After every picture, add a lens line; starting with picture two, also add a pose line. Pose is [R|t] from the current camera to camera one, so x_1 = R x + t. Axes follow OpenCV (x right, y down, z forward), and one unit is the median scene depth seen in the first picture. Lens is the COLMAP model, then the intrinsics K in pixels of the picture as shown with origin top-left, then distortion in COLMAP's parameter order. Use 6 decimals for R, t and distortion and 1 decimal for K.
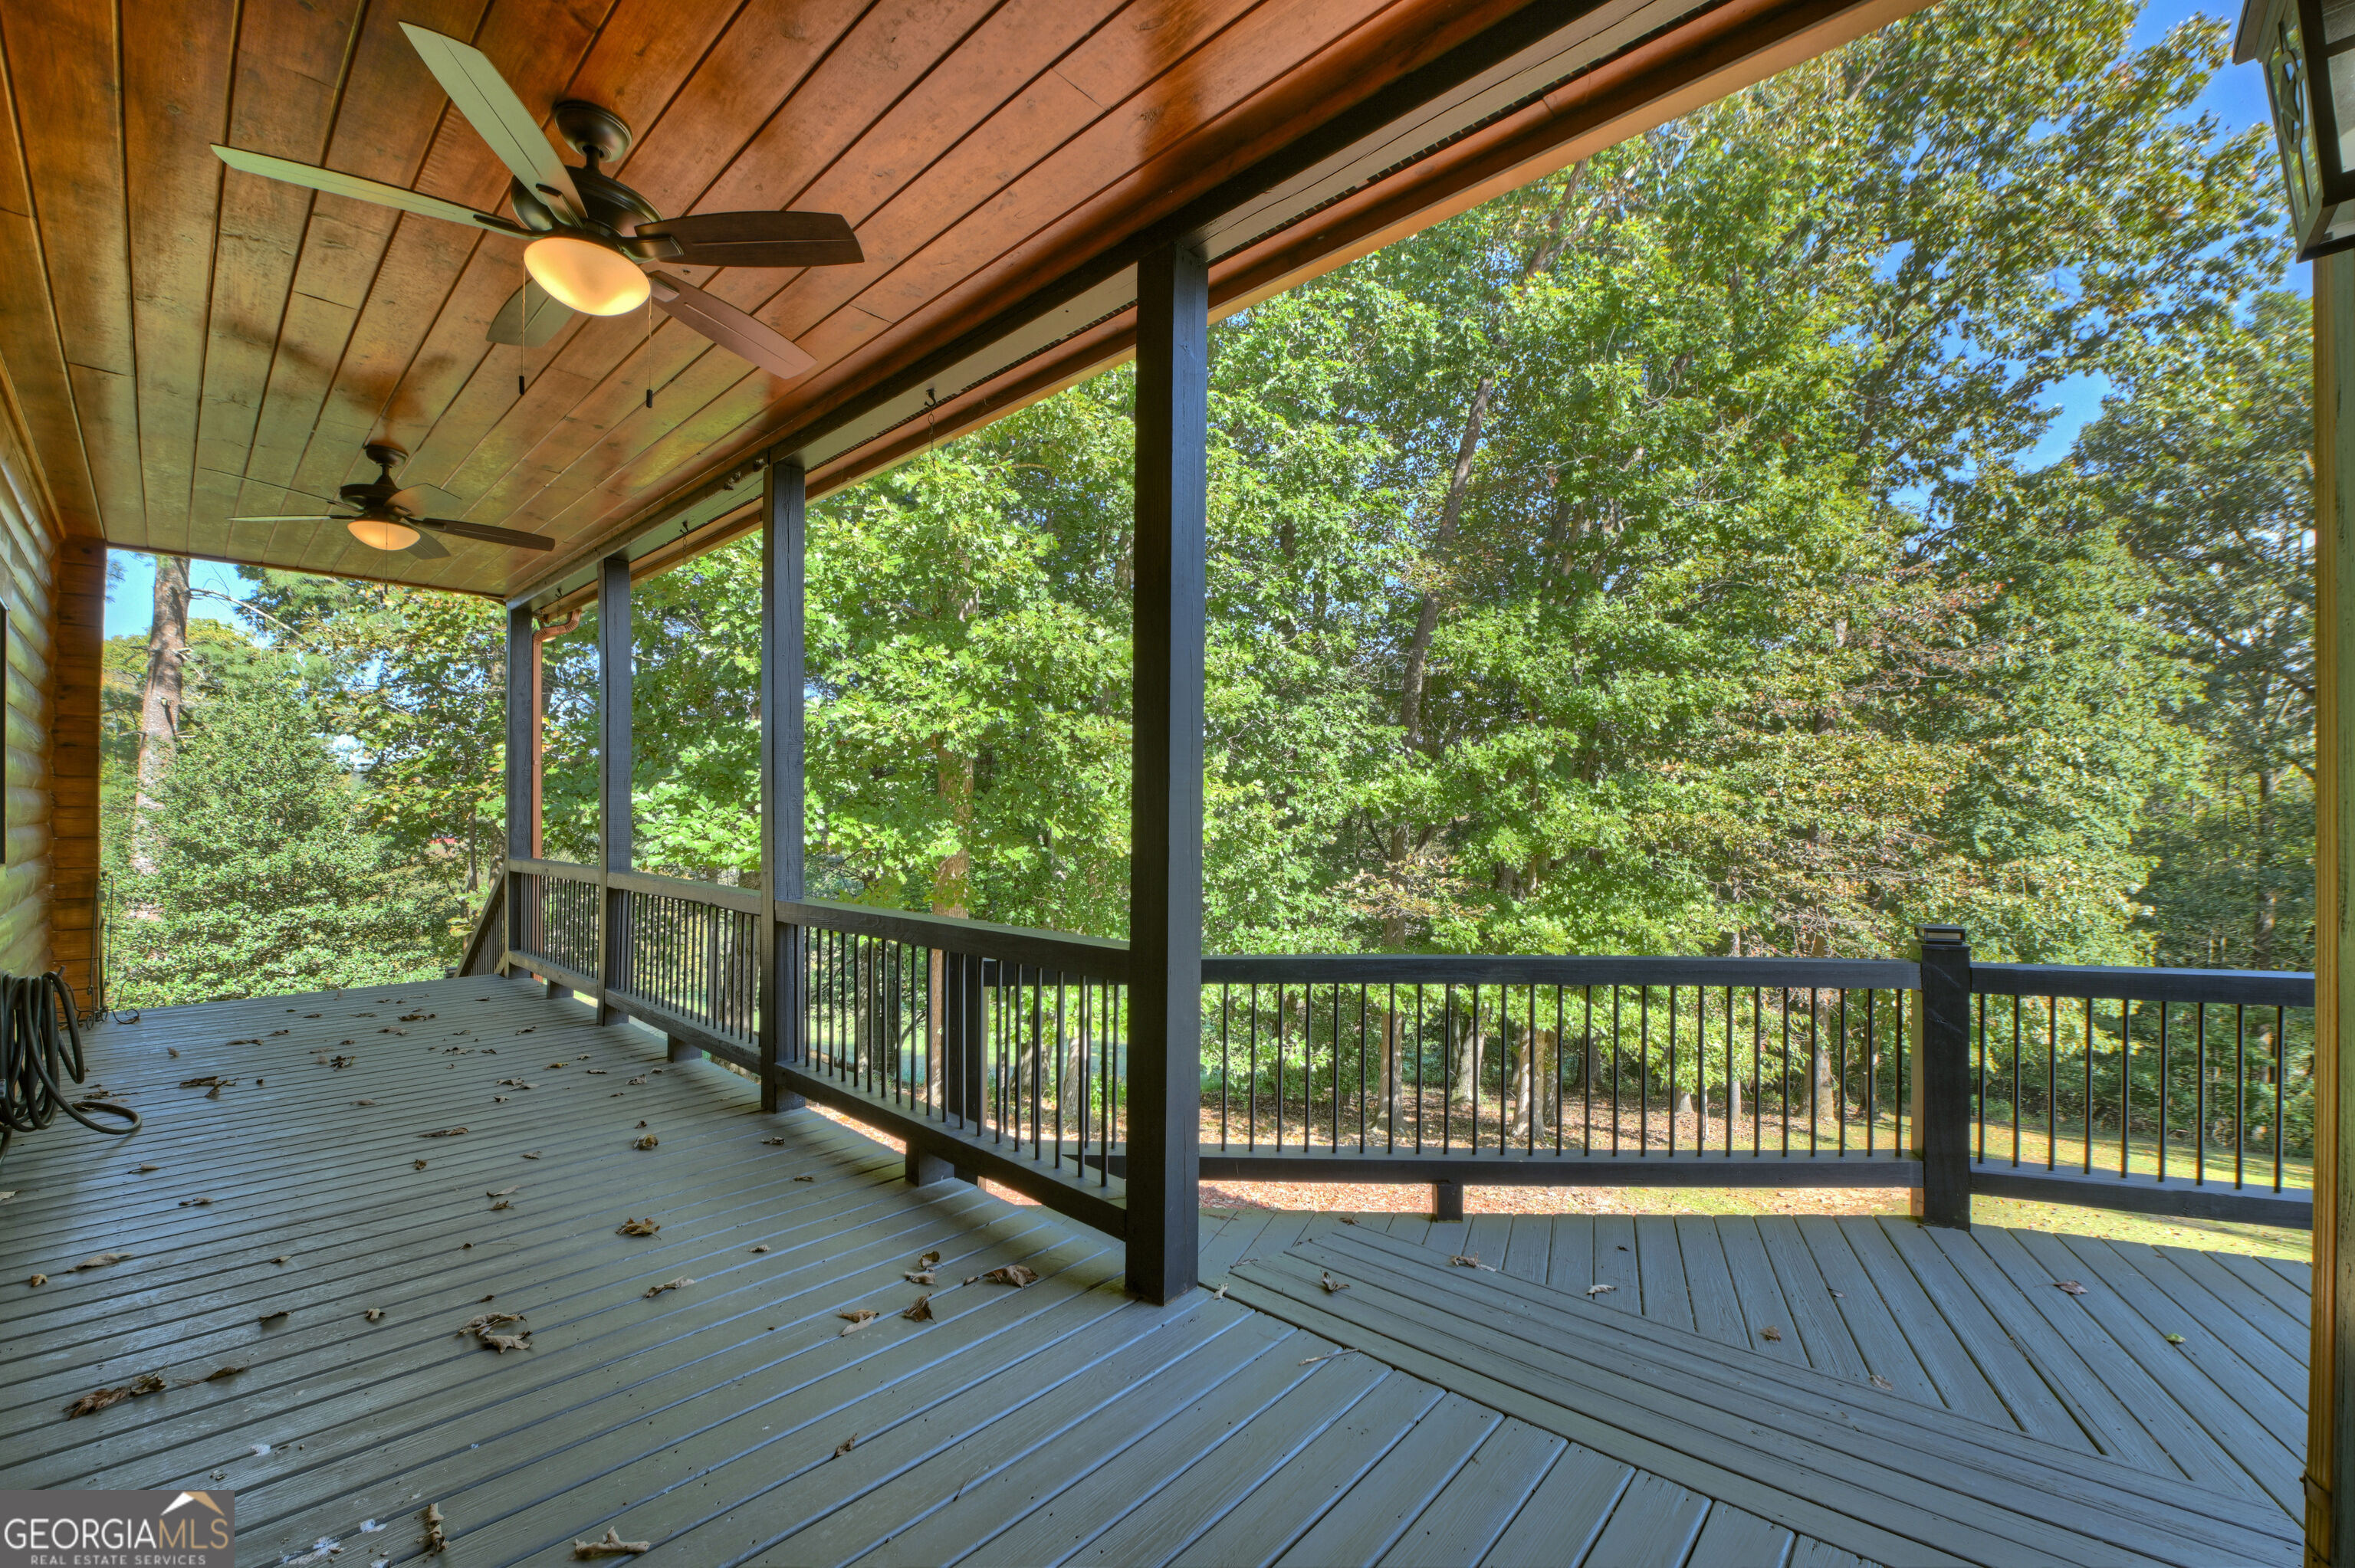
lens RADIAL K [[920.1, 0, 1231.0], [0, 920.1, 827.6], [0, 0, 1]] dist [-0.017486, -0.002493]
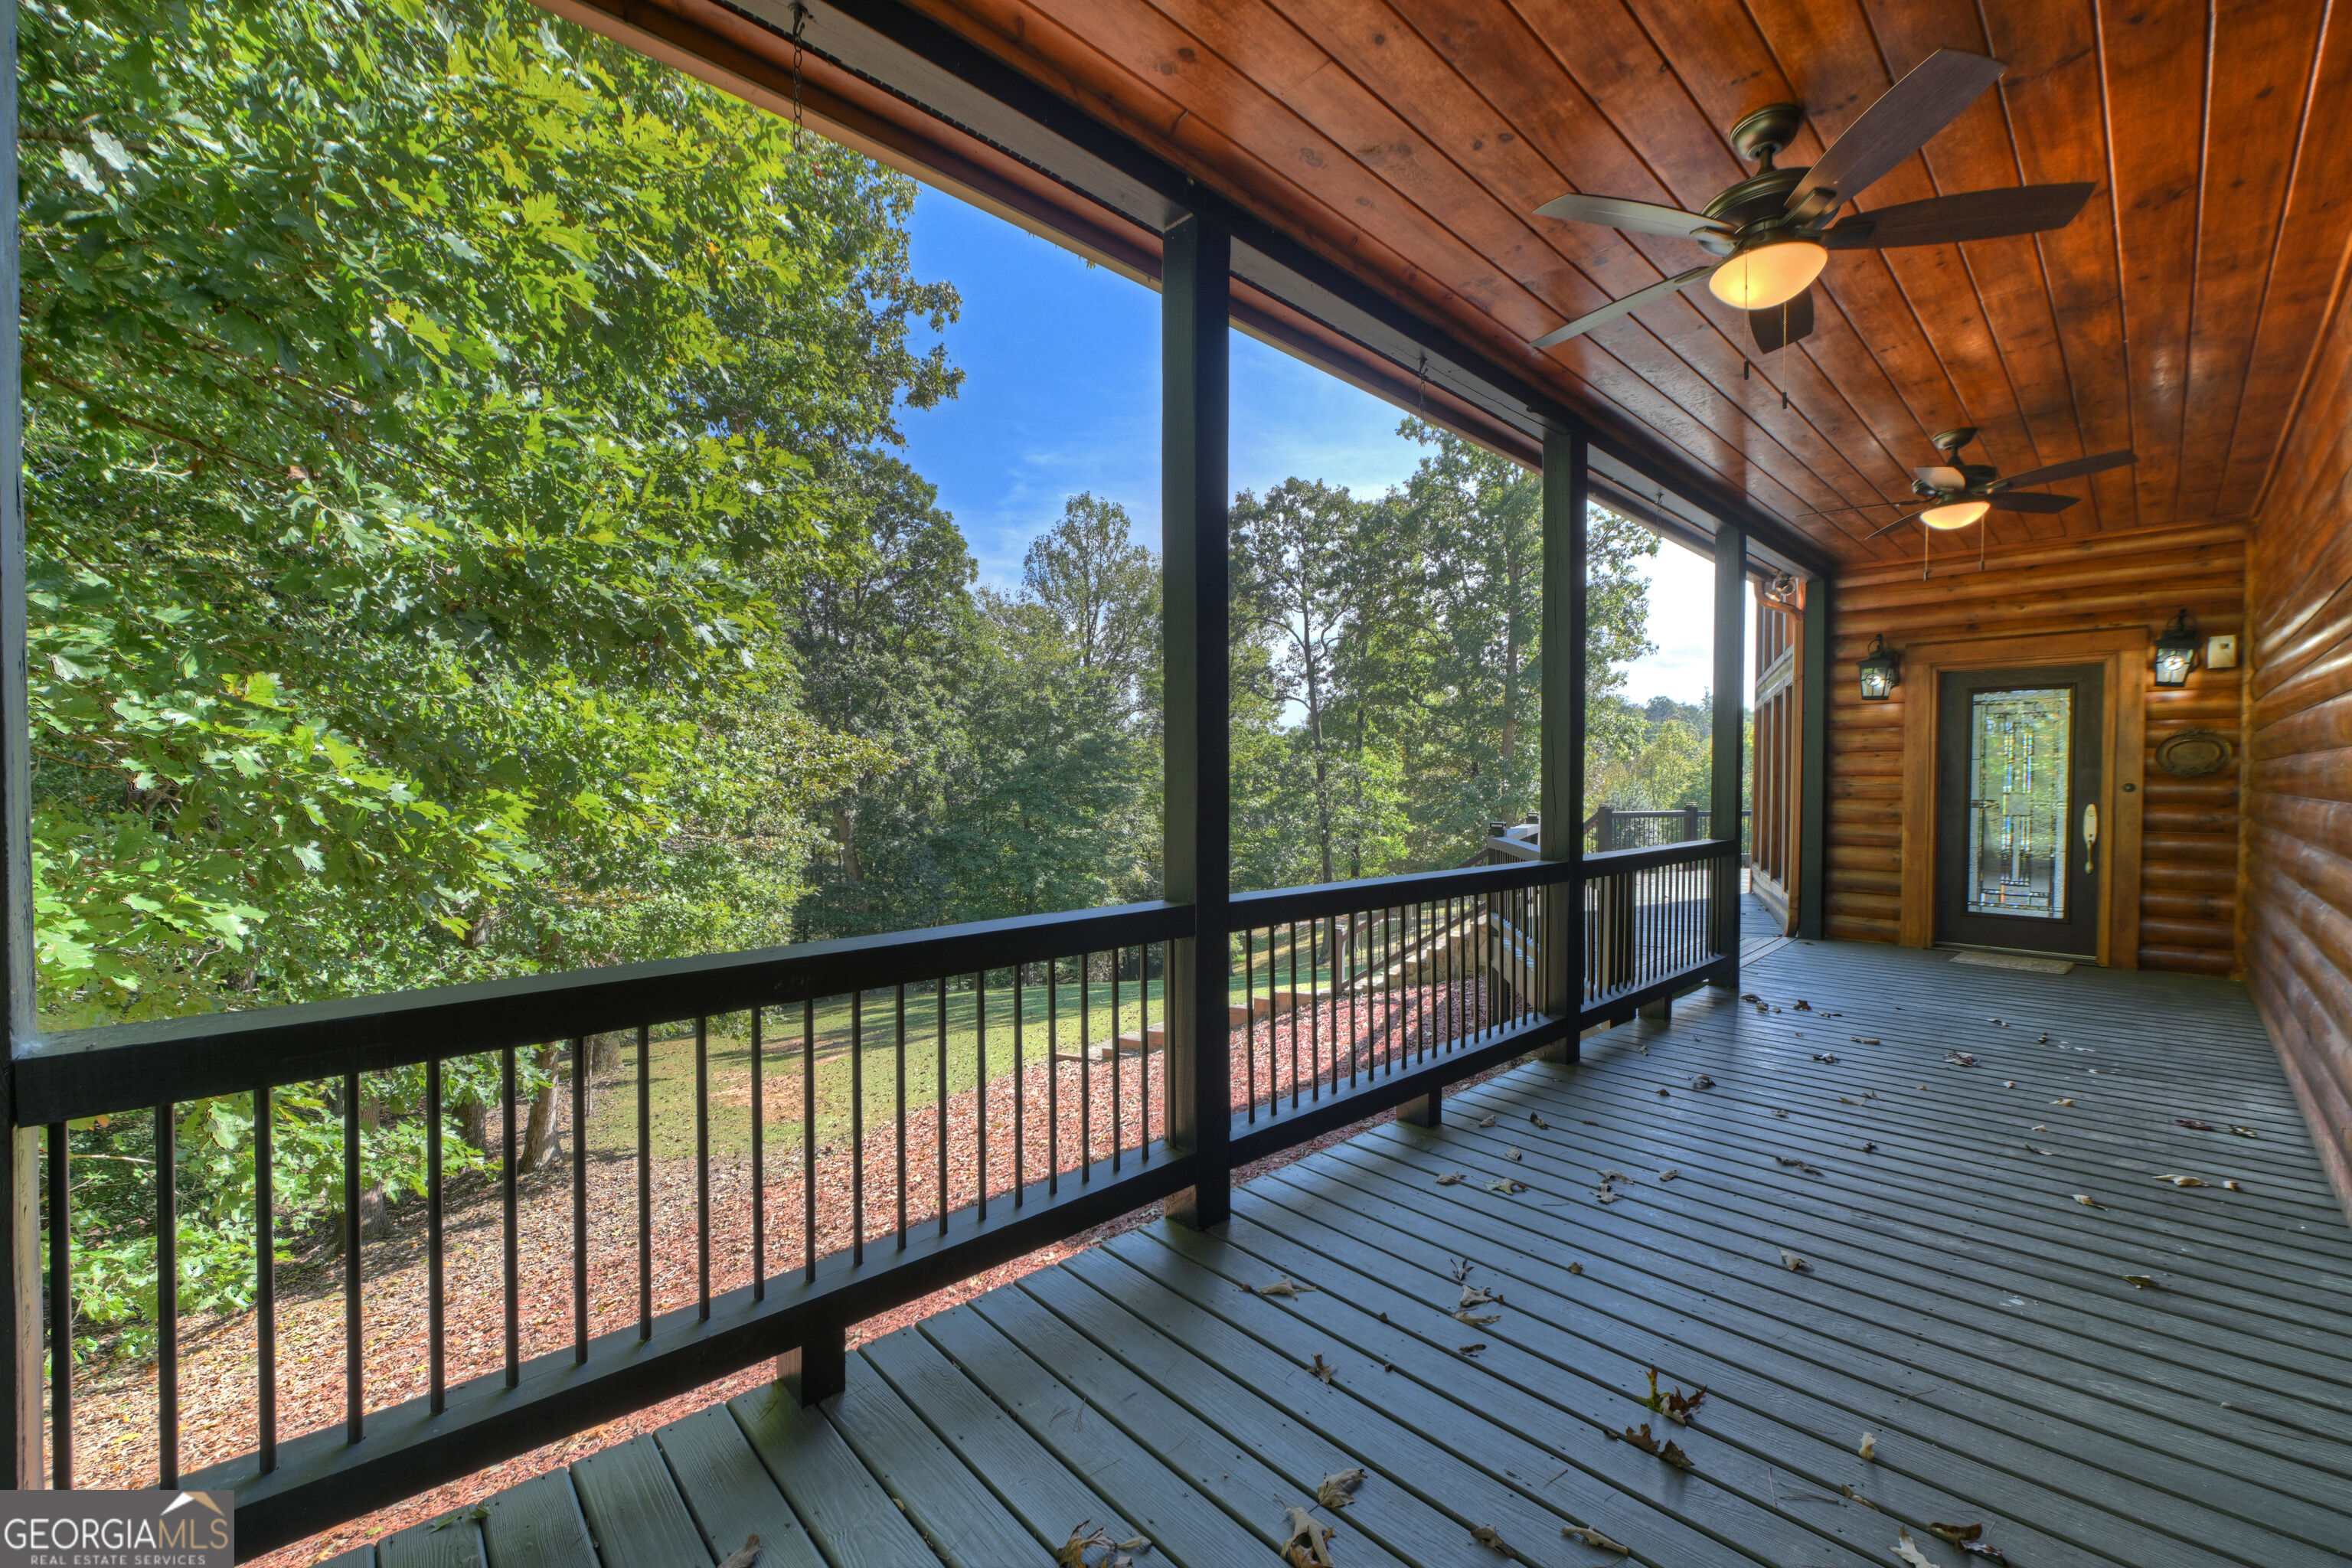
lens RADIAL K [[919.1, 0, 1186.3], [0, 919.1, 787.3], [0, 0, 1]] dist [-0.017486, -0.002493]
pose [[0.119650, -0.006067, 0.992798, -0.383670], [0.013246, 0.999902, 0.004514, -0.000977], [-0.992728, 0.012611, 0.119719, 0.317470]]
